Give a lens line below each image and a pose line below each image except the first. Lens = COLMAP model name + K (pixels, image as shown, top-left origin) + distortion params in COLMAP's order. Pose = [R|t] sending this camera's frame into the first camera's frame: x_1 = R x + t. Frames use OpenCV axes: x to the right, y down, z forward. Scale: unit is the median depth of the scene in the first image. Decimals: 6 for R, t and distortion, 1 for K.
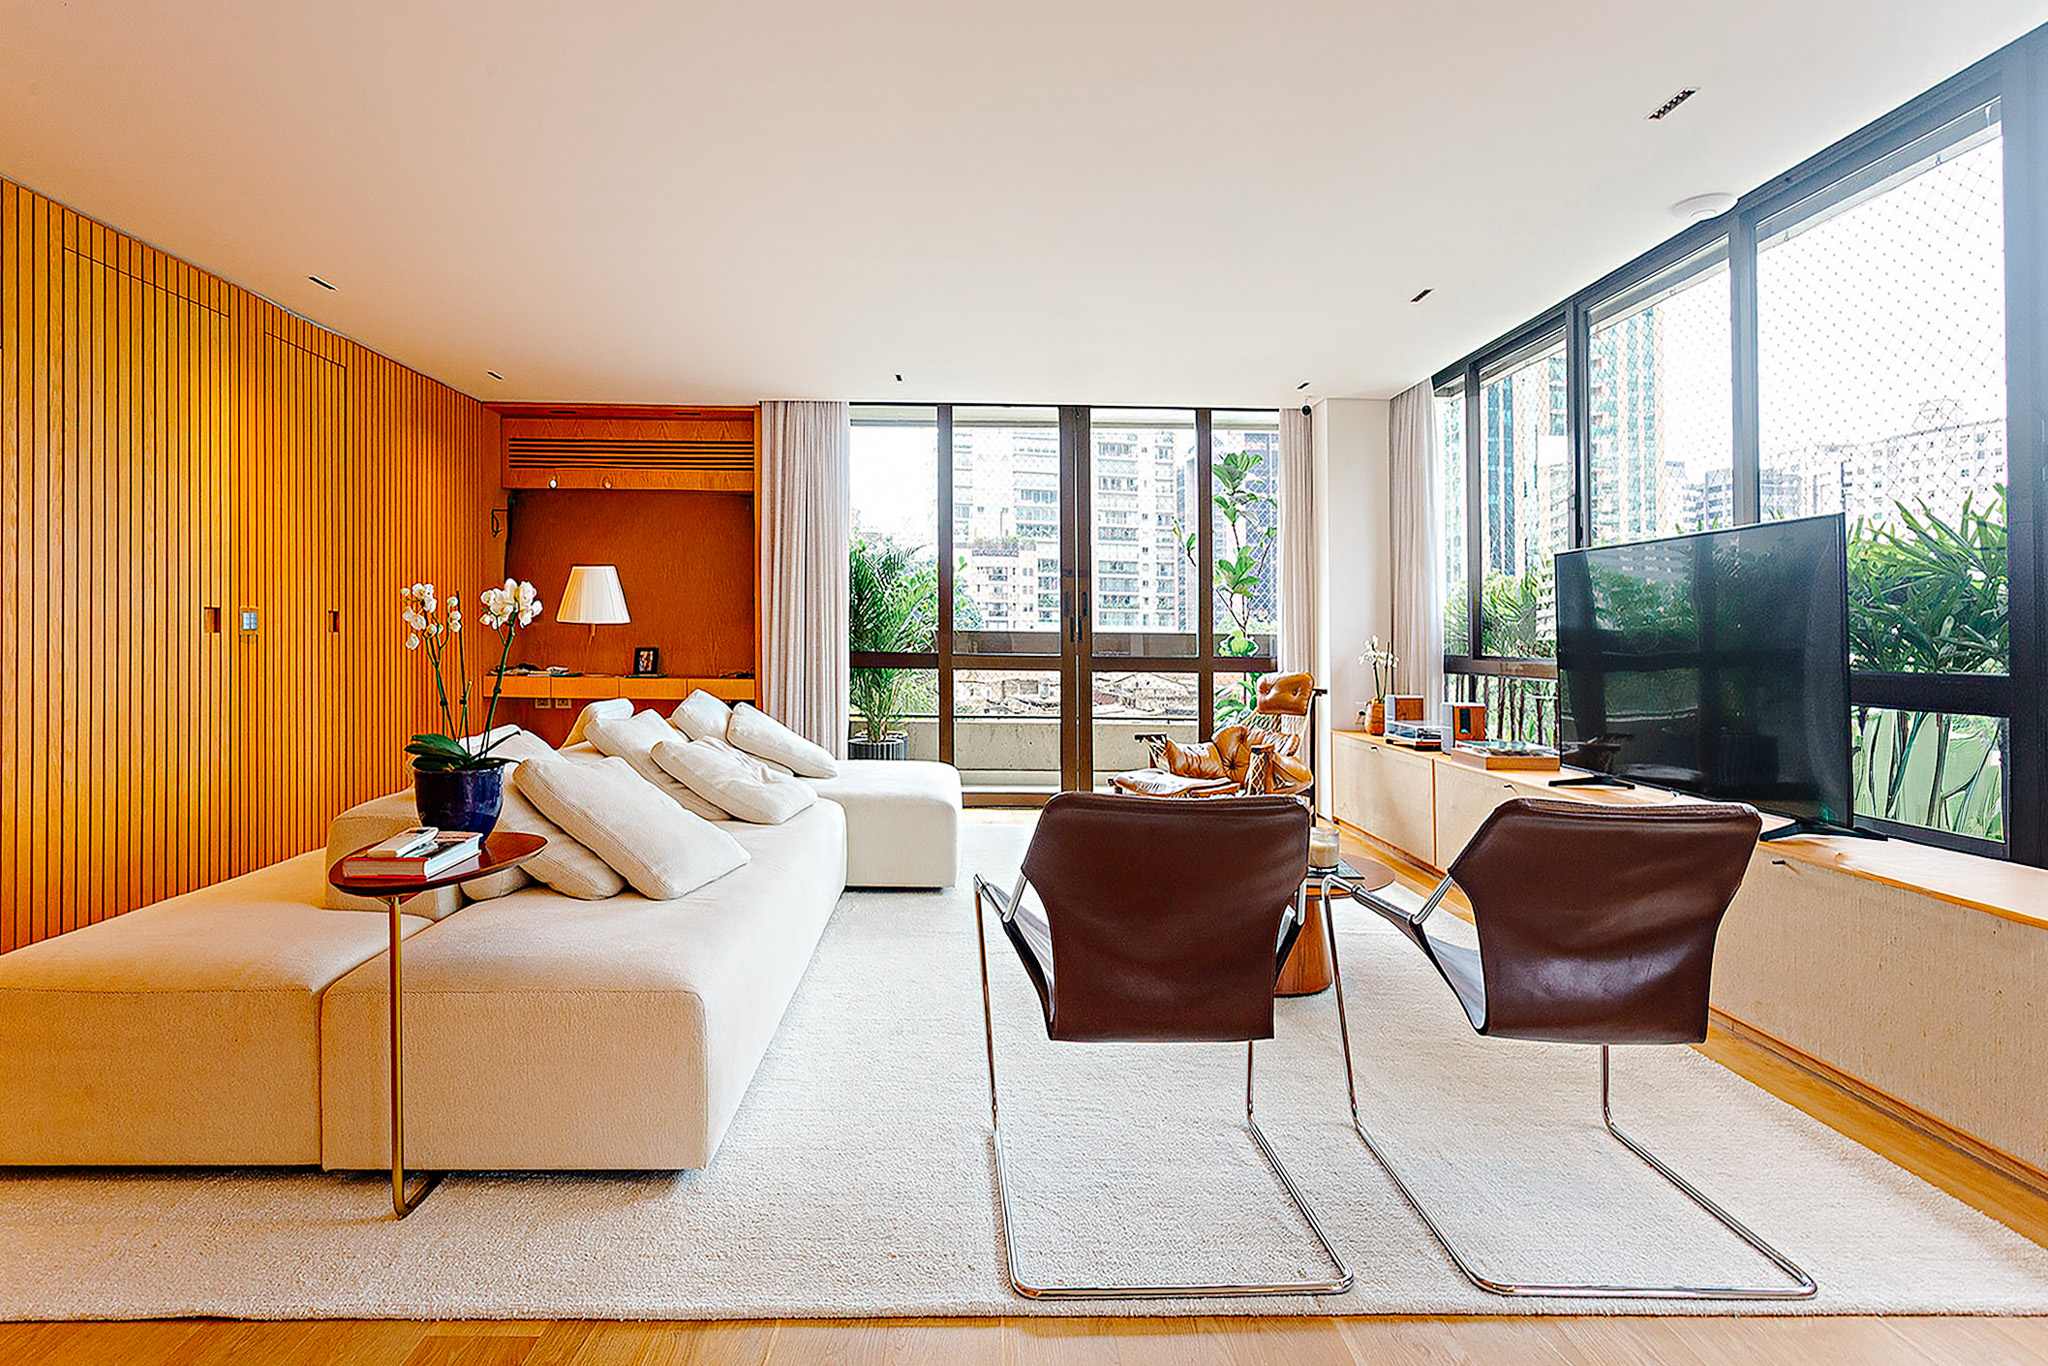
lens RADIAL K [[1026.9, 0, 1015.1], [0, 1026.9, 670.5], [0, 0, 1]] dist [0.021171, 0.000133]
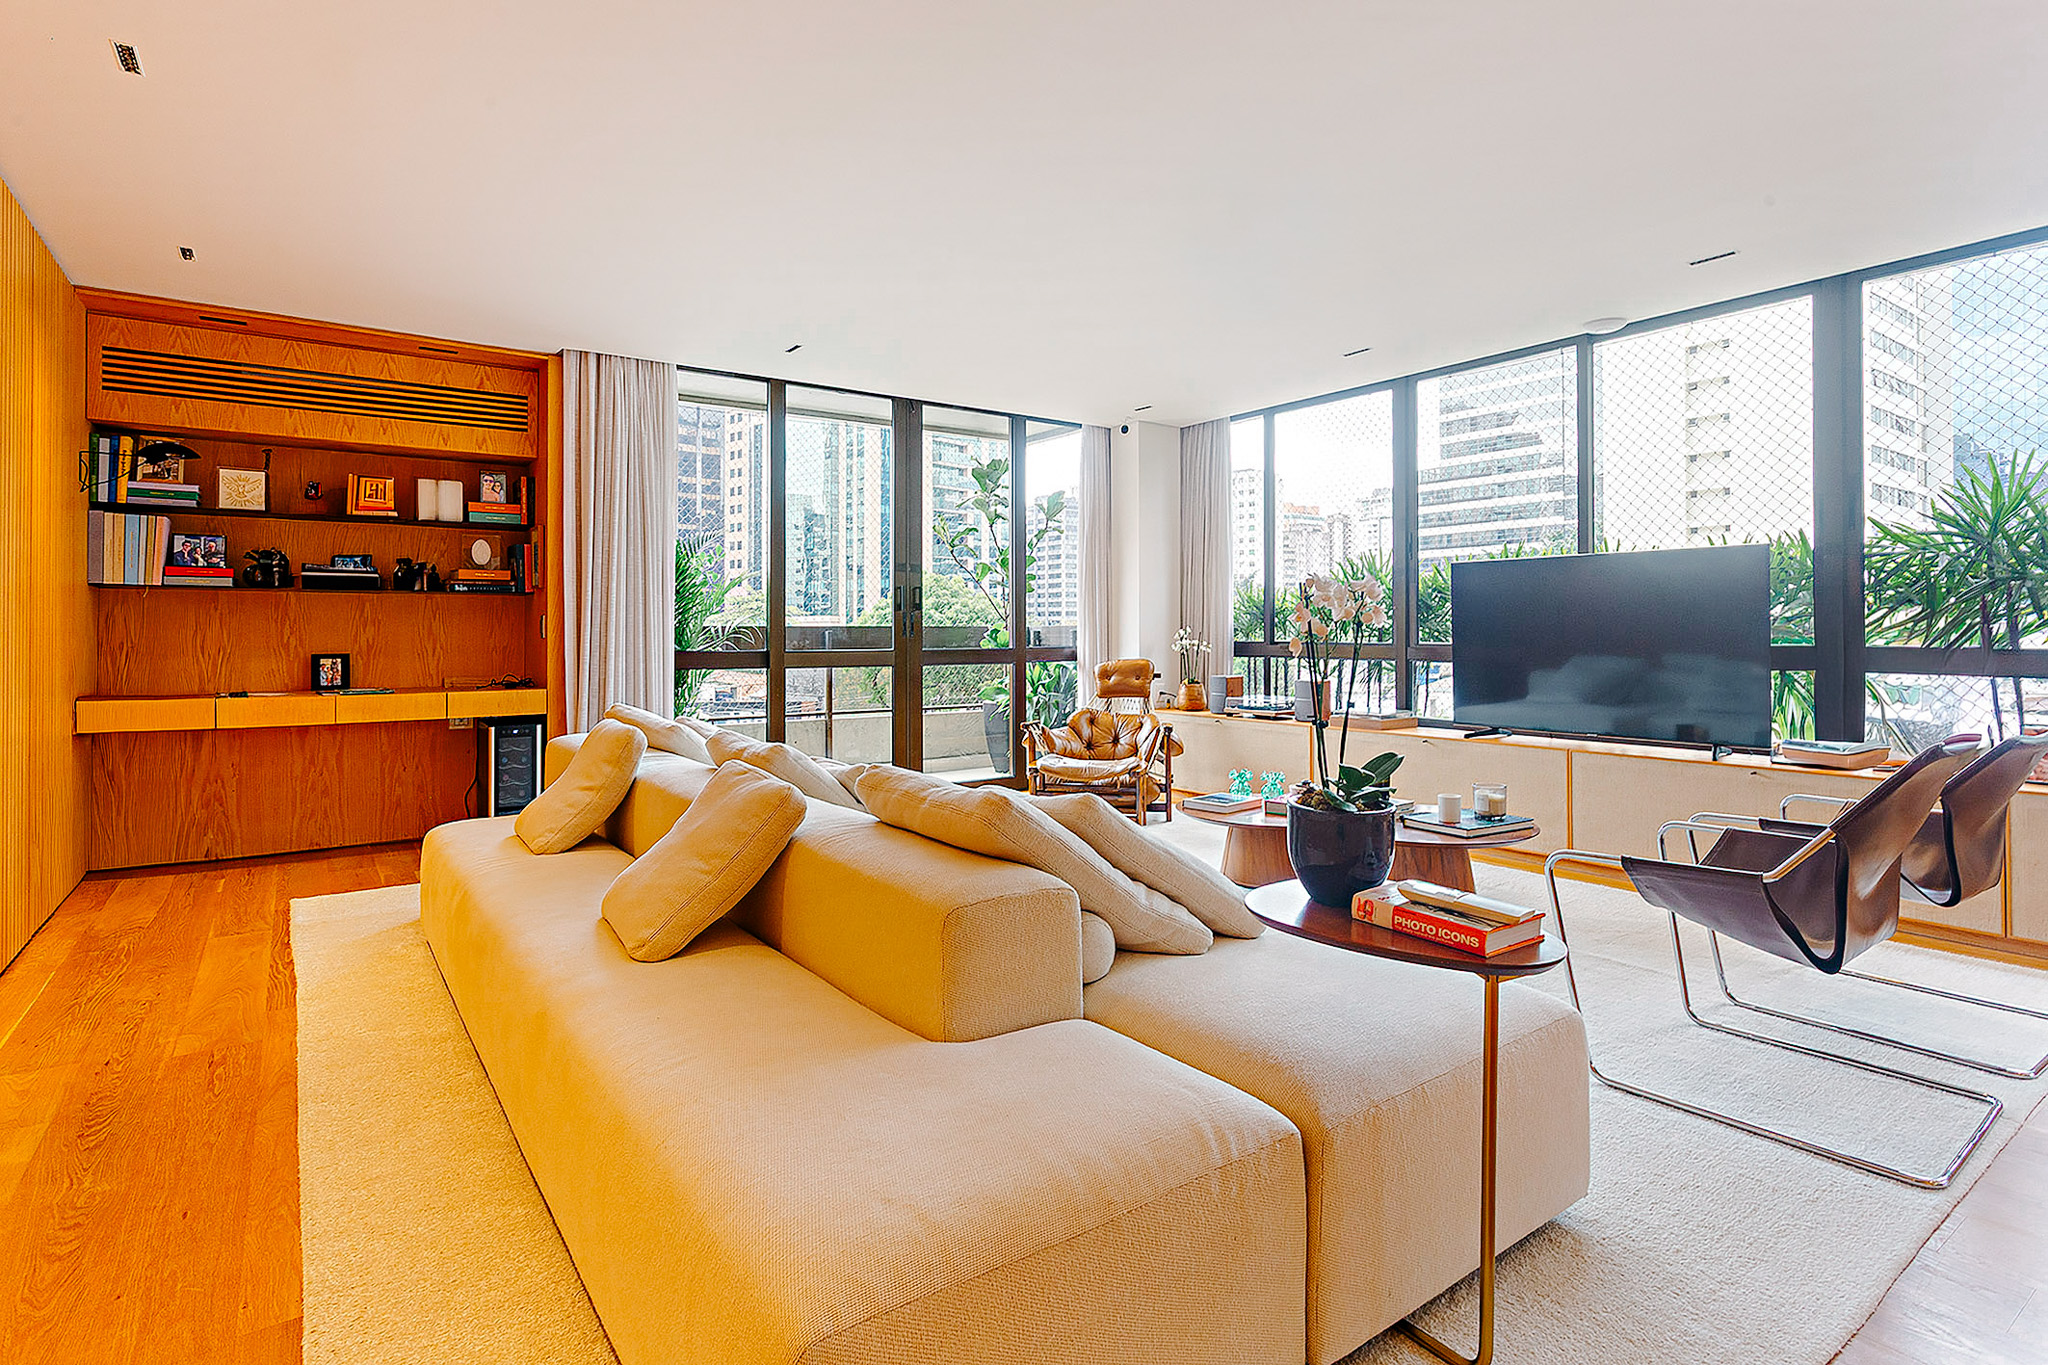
lens RADIAL K [[1026.9, 0, 1021.4], [0, 1026.9, 669.0], [0, 0, 1]] dist [0.021171, 0.000133]
pose [[0.831000, -0.033914, 0.555238, -0.403203], [0.031983, 0.999402, 0.013177, -0.005748], [-0.555352, 0.006808, 0.831587, 0.110050]]
